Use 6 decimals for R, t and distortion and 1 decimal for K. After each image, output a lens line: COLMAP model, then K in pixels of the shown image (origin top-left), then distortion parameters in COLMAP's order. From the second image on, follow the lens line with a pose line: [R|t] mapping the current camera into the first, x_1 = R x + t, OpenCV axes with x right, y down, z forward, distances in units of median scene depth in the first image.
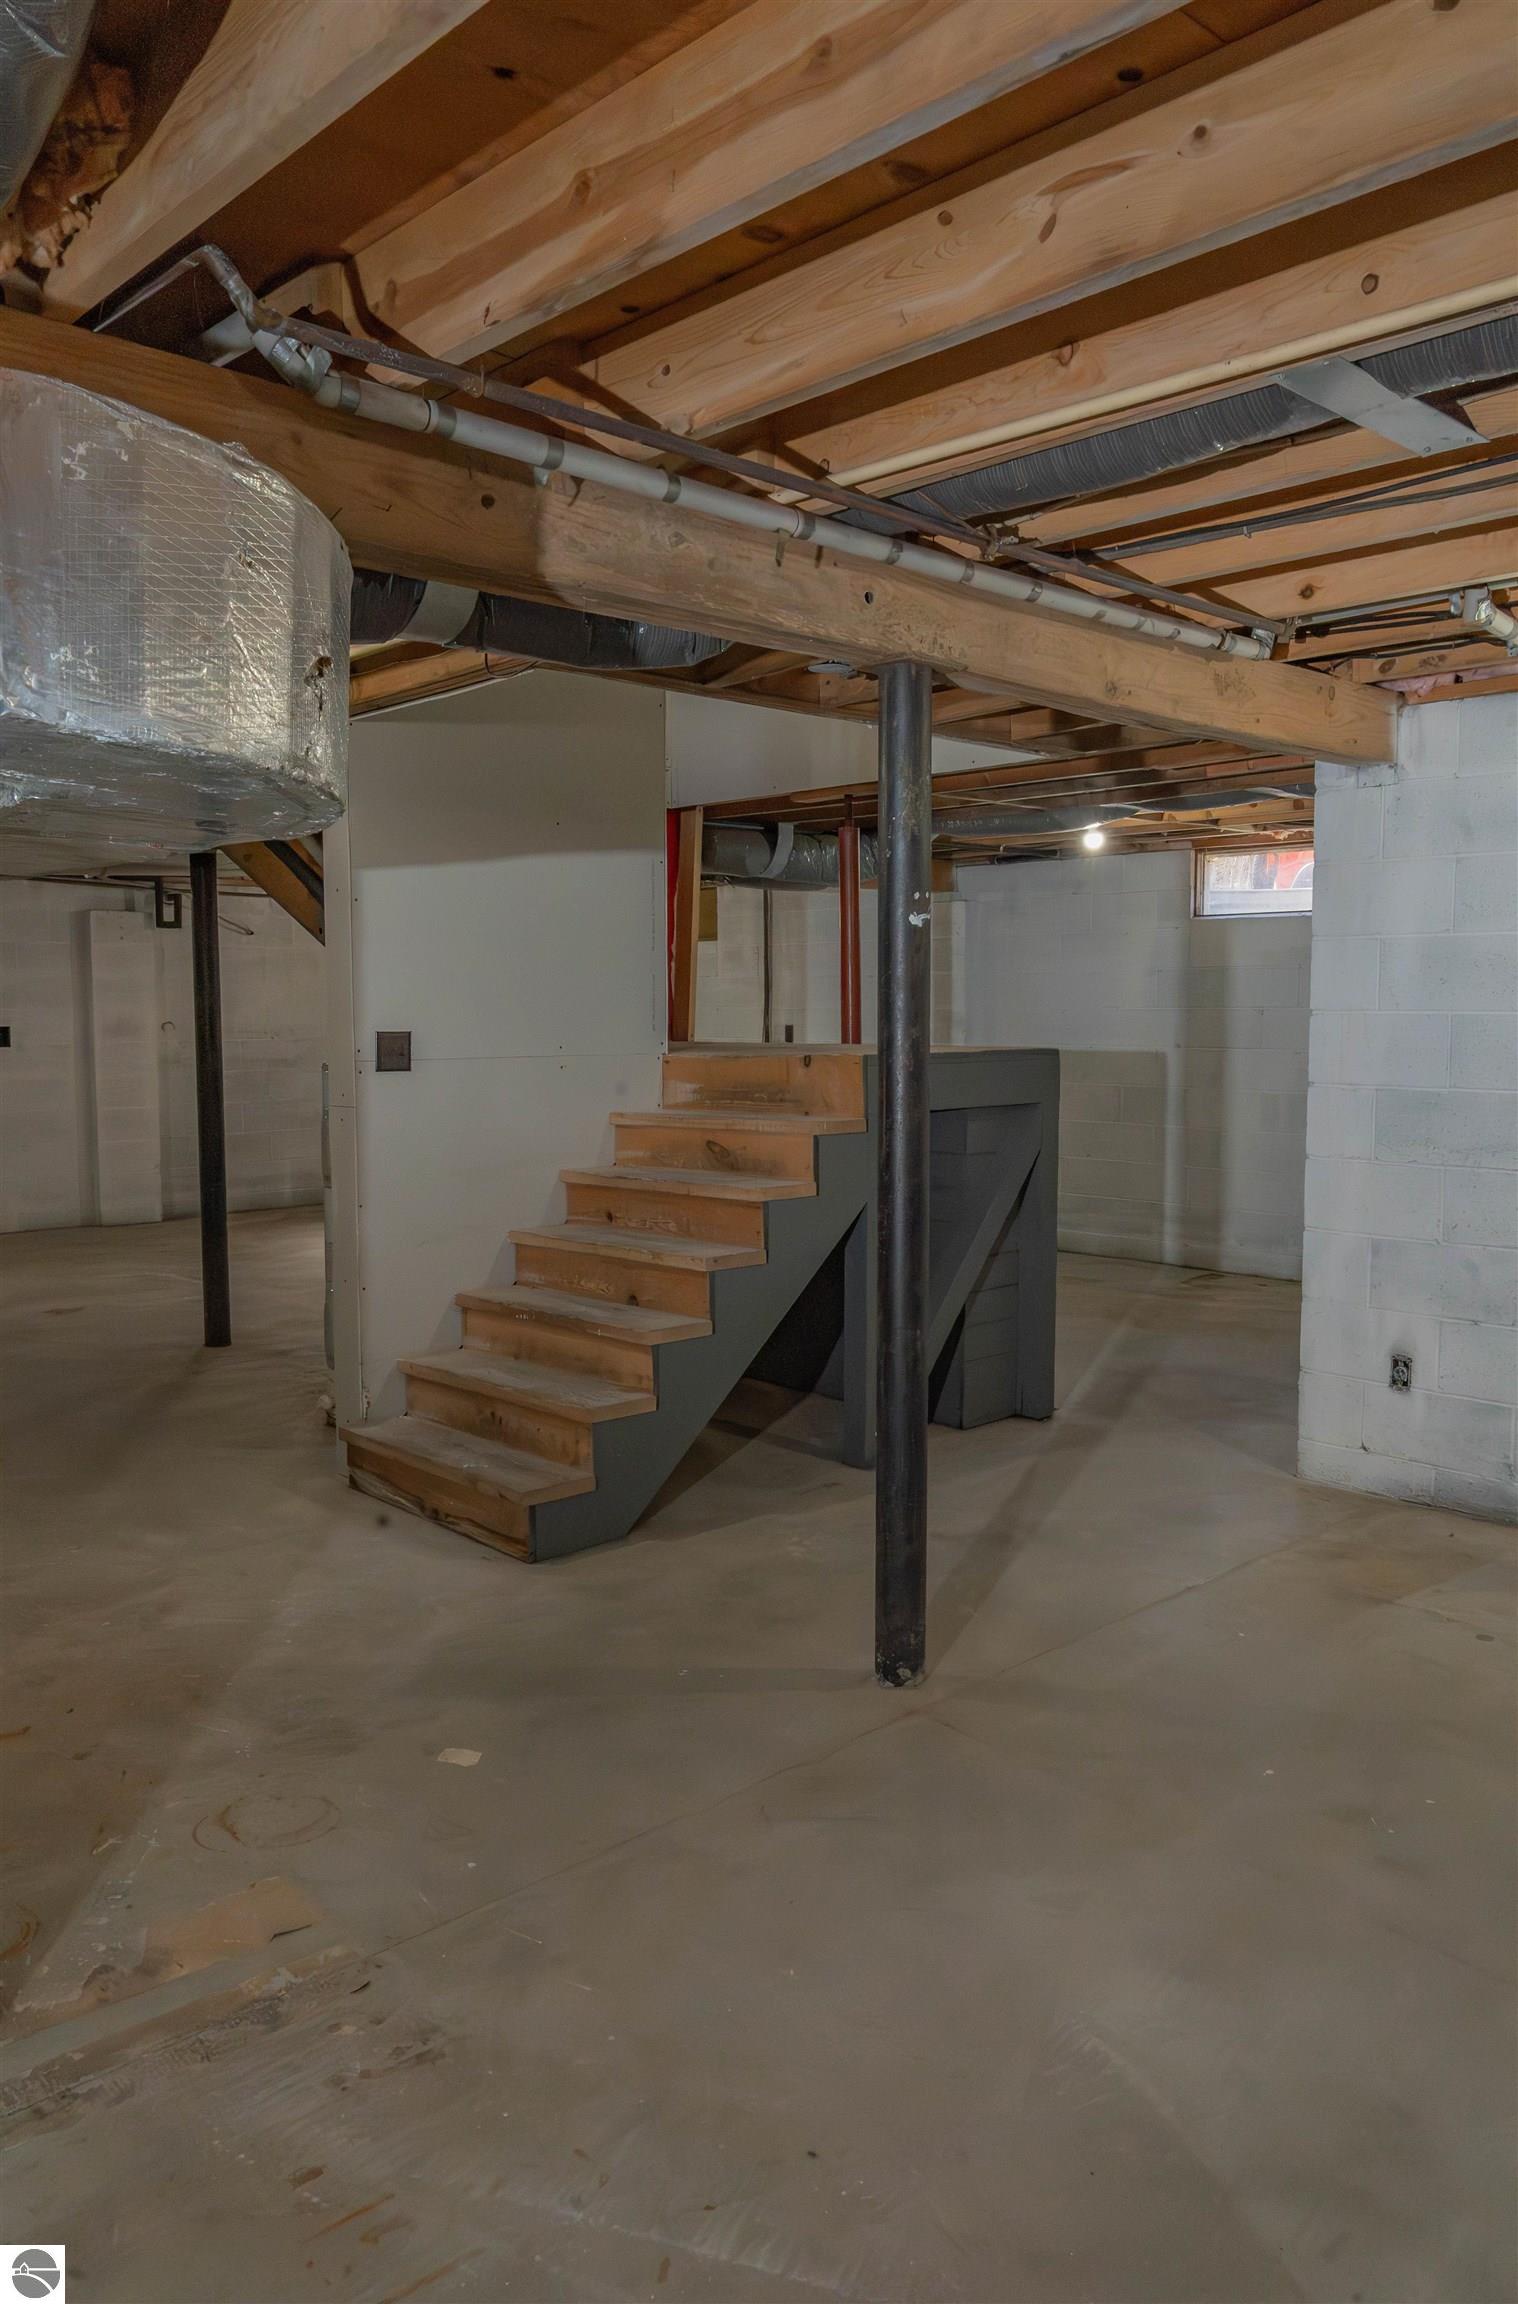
lens RADIAL K [[1655.2, 0, 759.8], [0, 1655.2, 1154.4], [0, 0, 1]] dist [-0.025671, 0.008797]
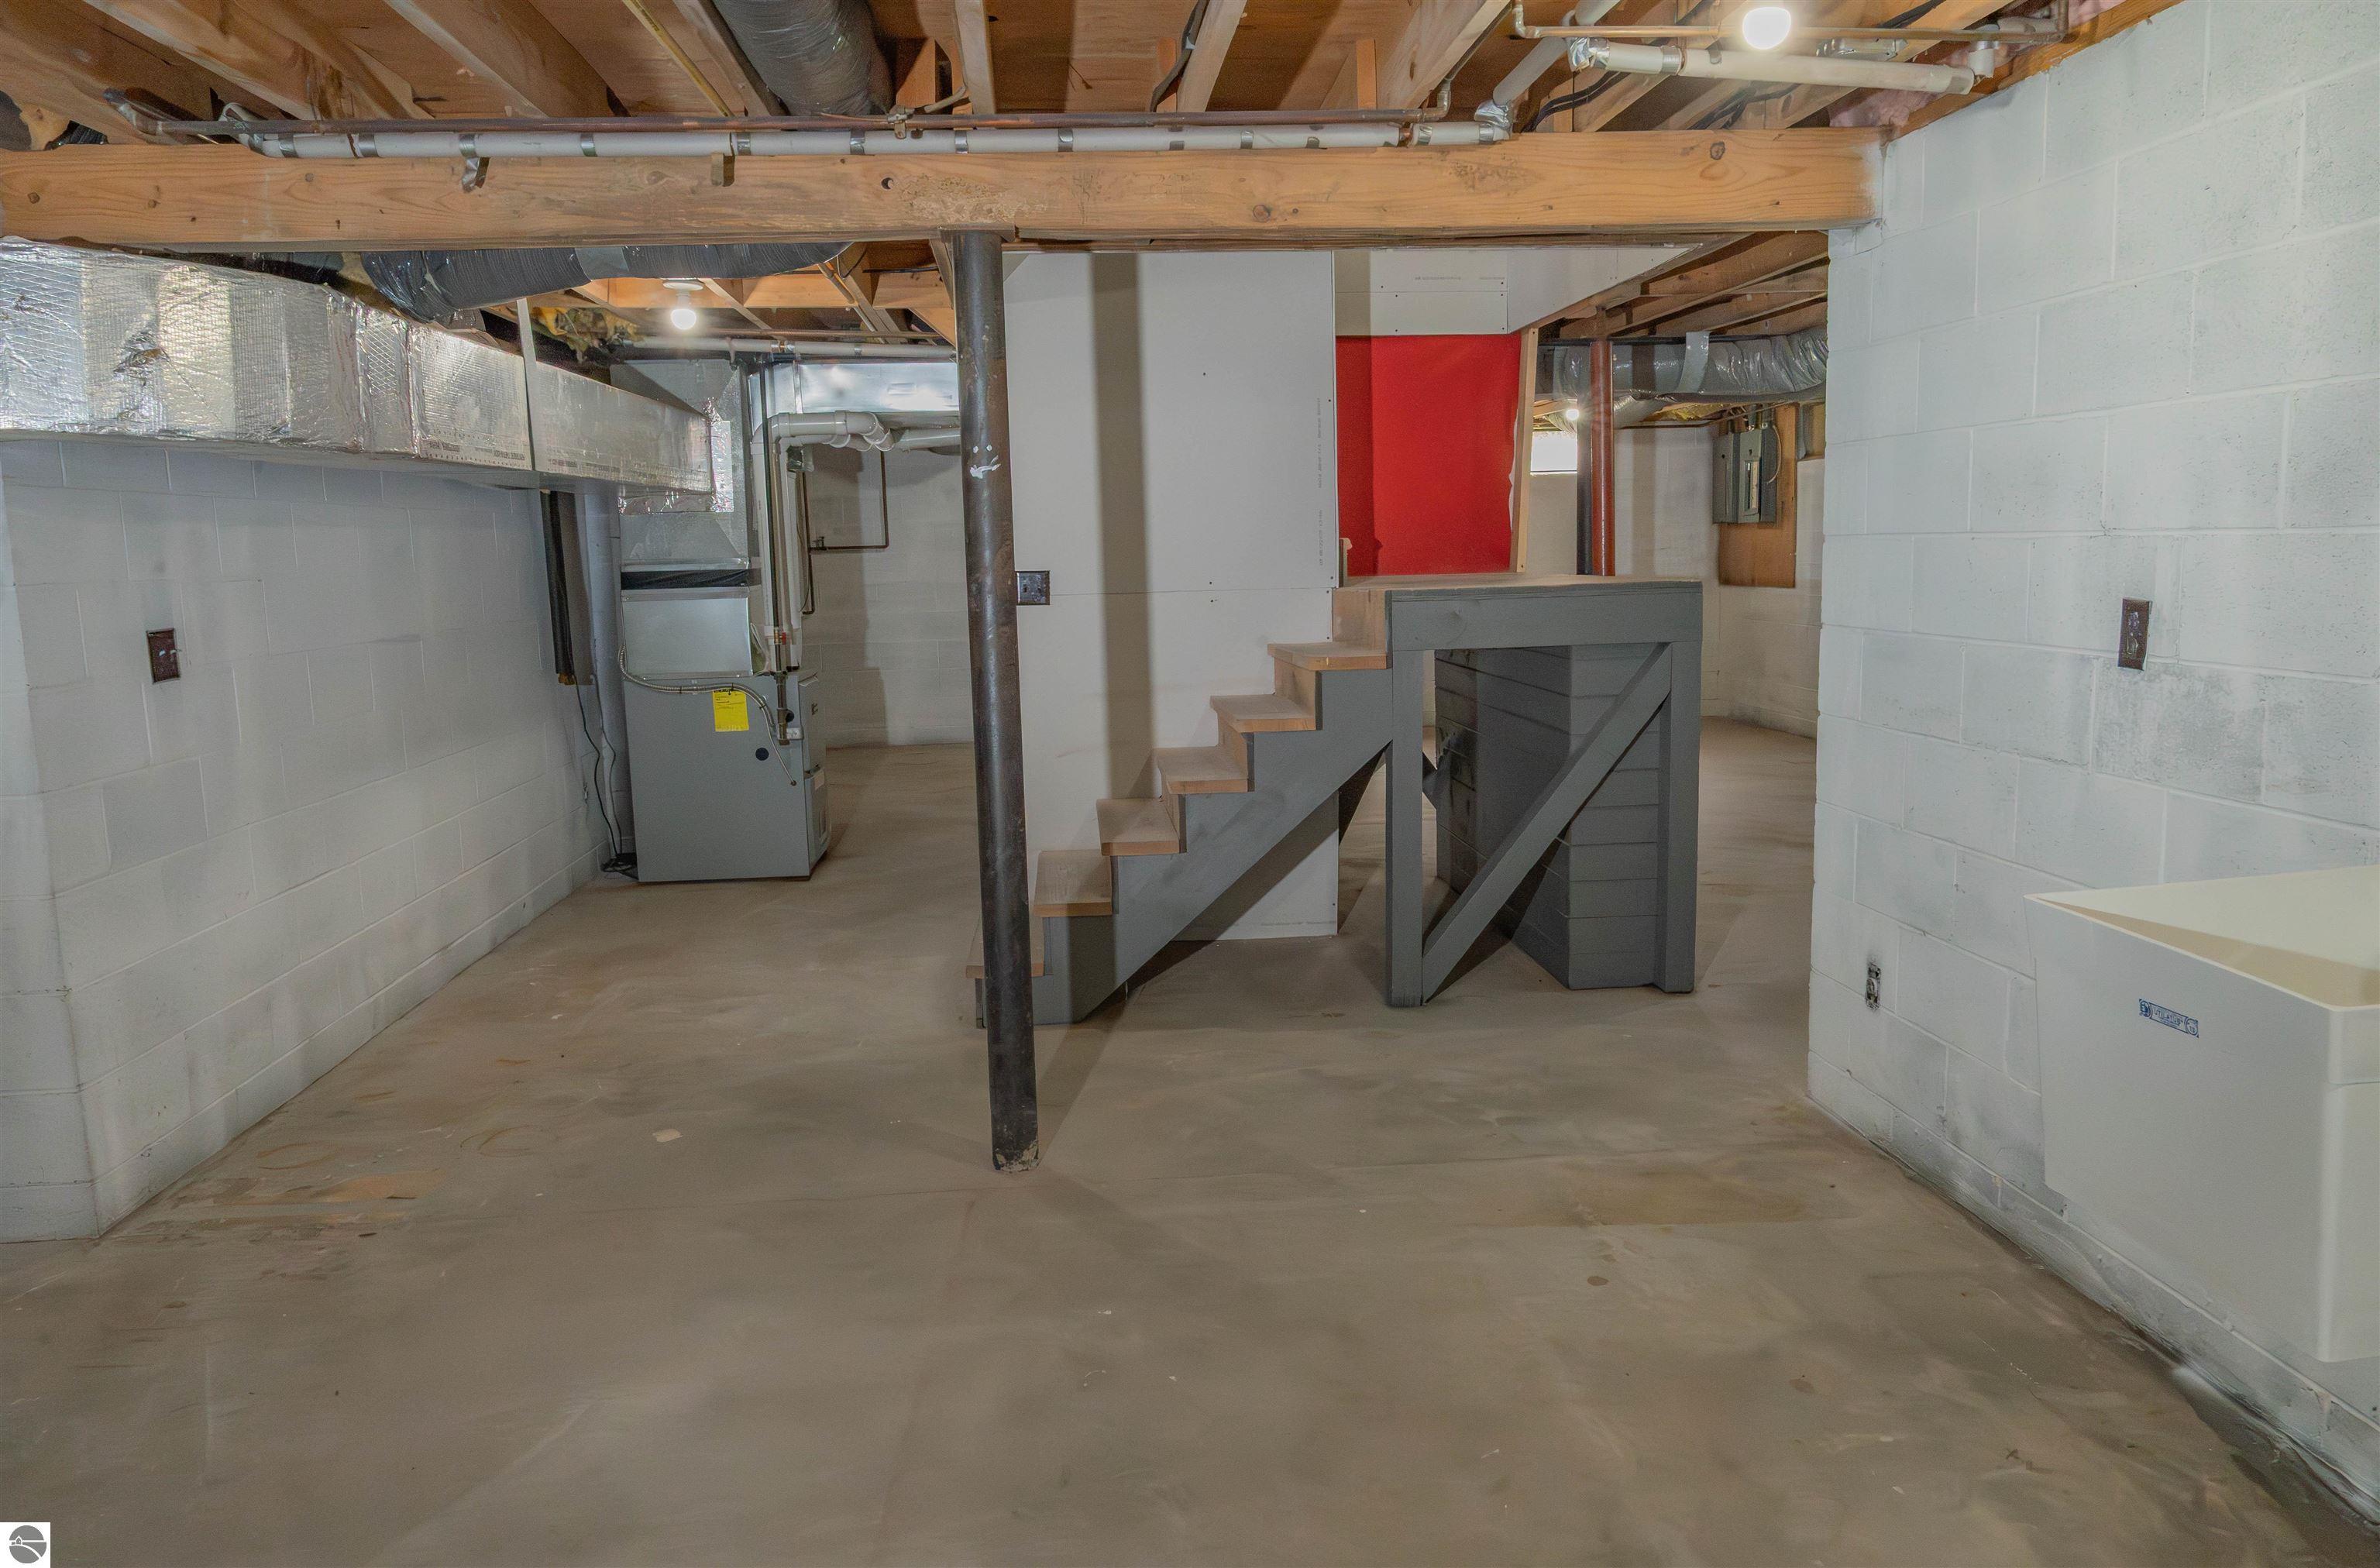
lens RADIAL K [[1632.6, 0, 1190.0], [0, 1632.6, 784.0], [0, 0, 1]] dist [-0.025860, 0.004564]
pose [[0.778575, 0.071362, -0.623481, 0.636840], [-0.029971, 0.996608, 0.076643, -0.017494], [0.626836, -0.040986, 0.778072, 0.179813]]
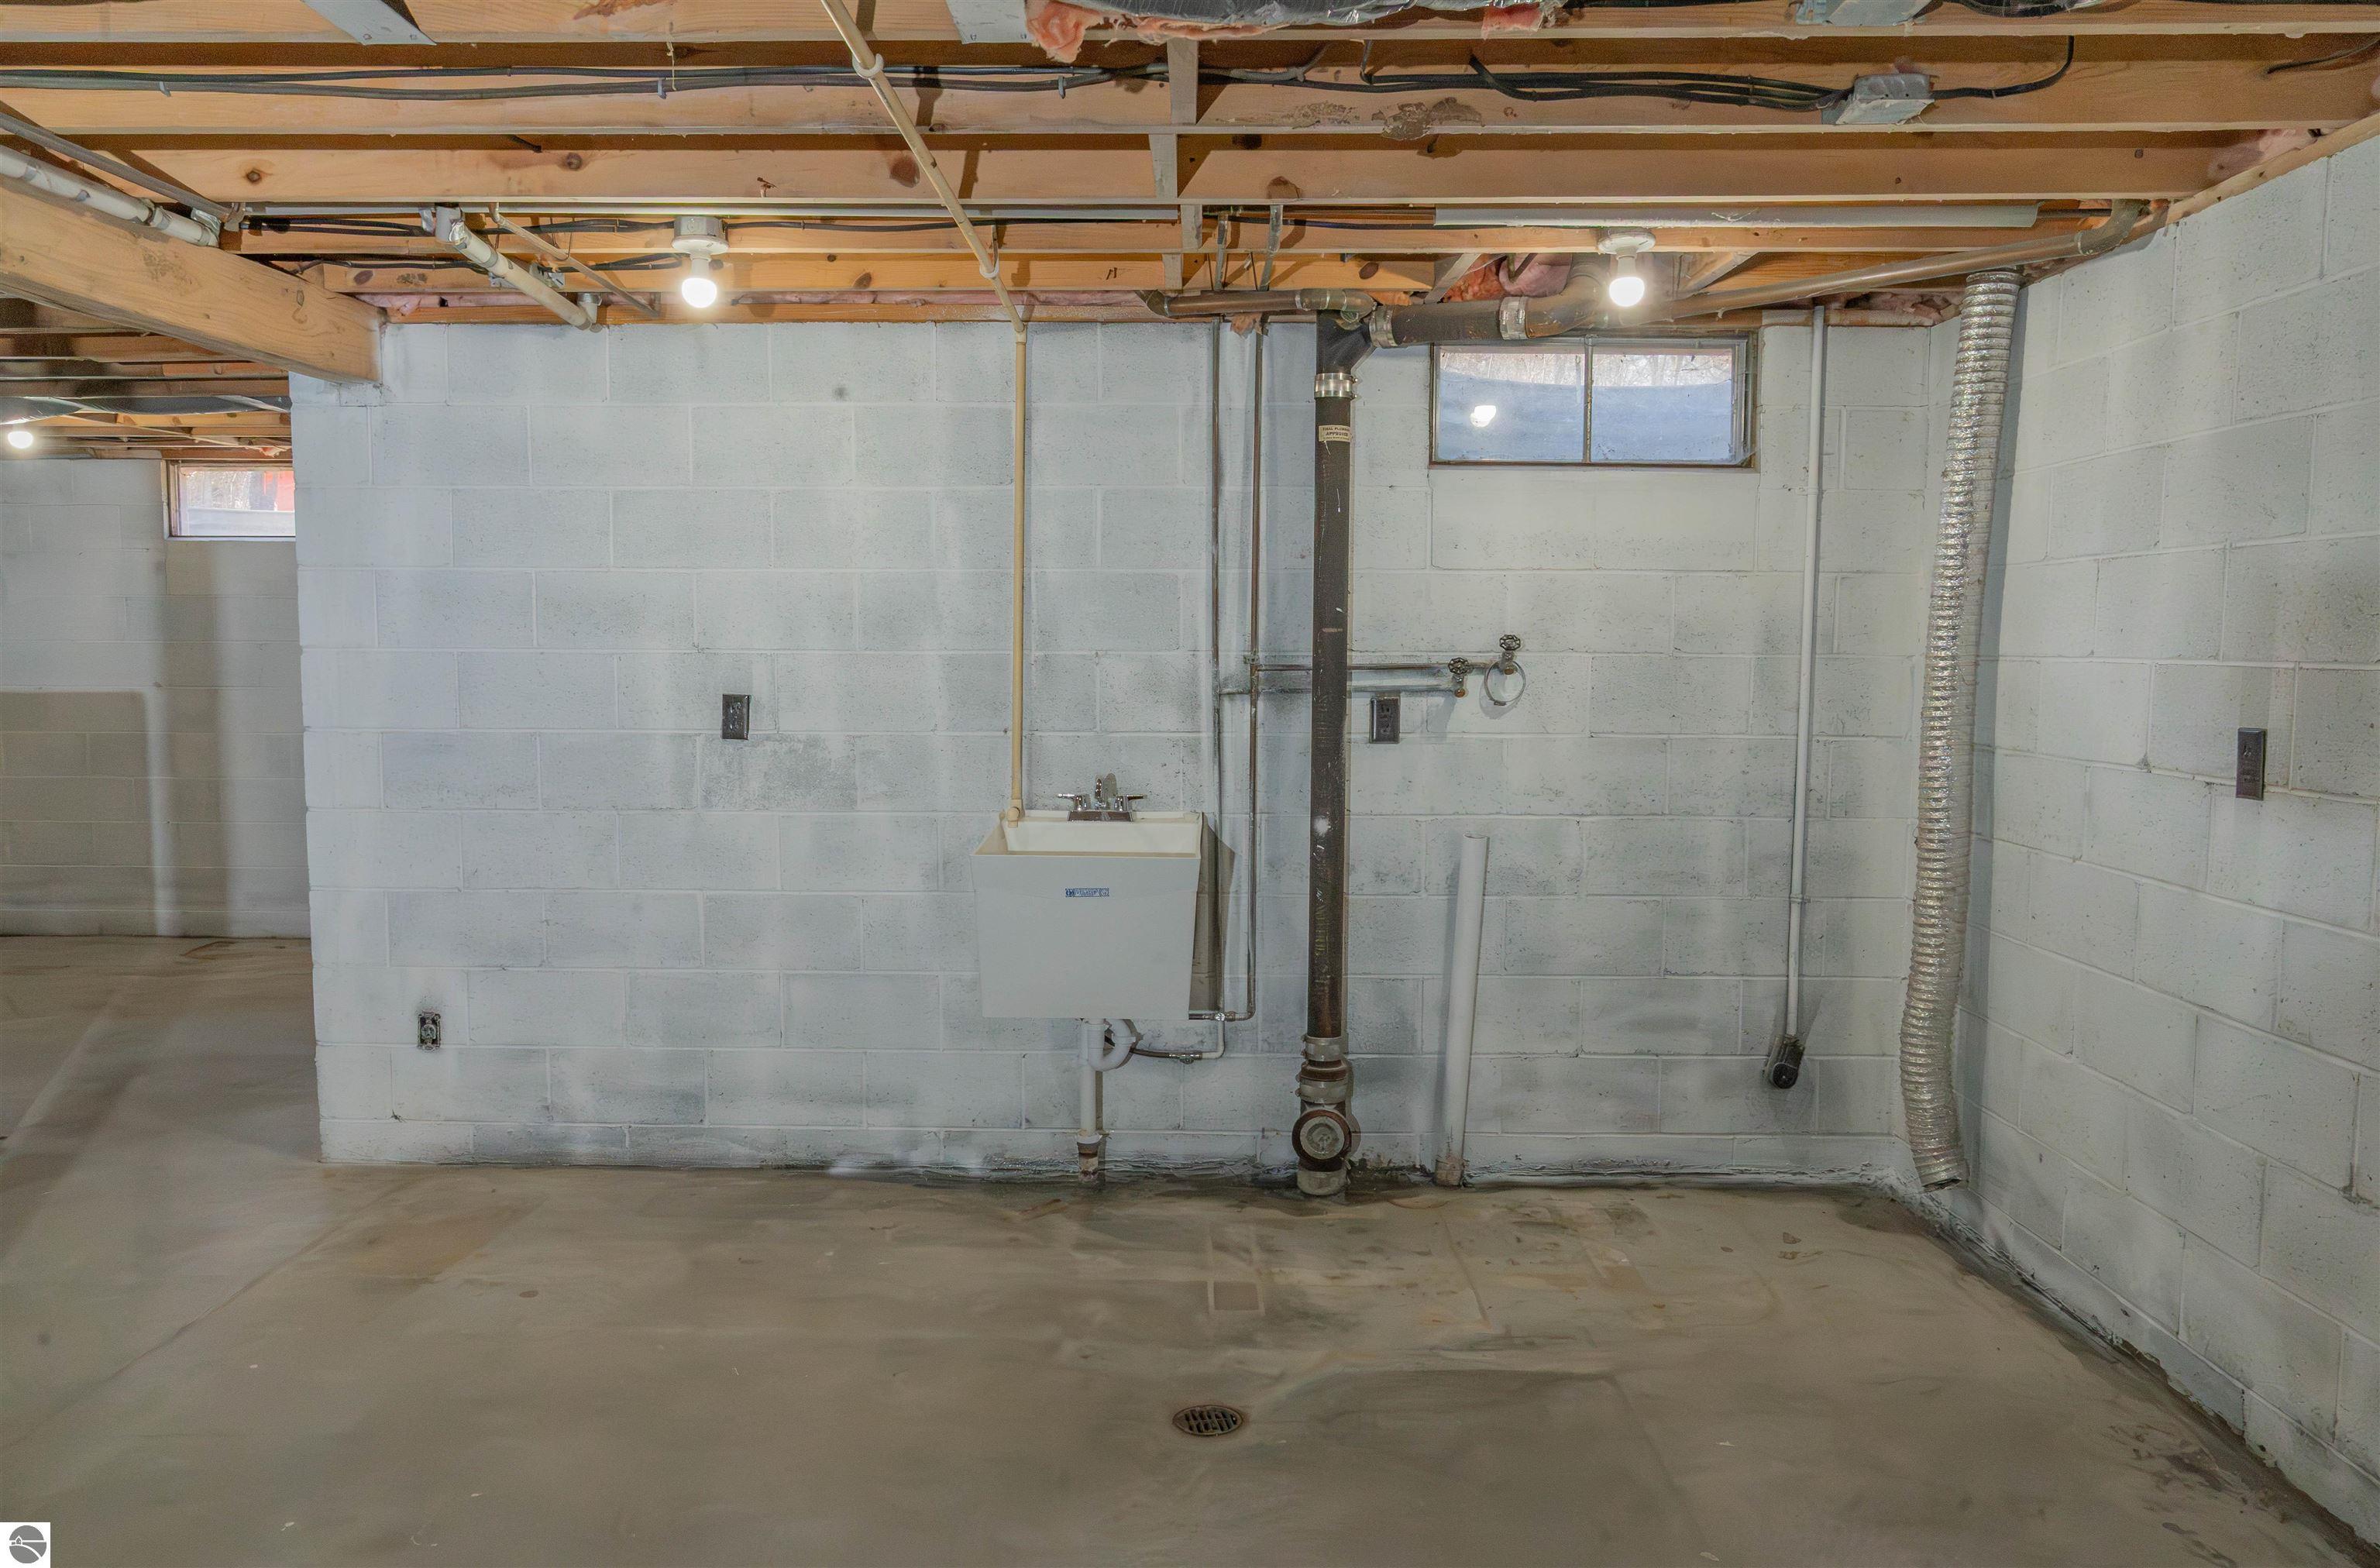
lens RADIAL K [[1632.6, 0, 1190.0], [0, 1632.6, 784.0], [0, 0, 1]] dist [-0.025860, 0.004564]
pose [[0.696149, -0.056621, 0.715661, 0.034689], [0.055927, 0.998133, 0.024568, -0.007421], [-0.715715, 0.022922, 0.698016, 0.034281]]
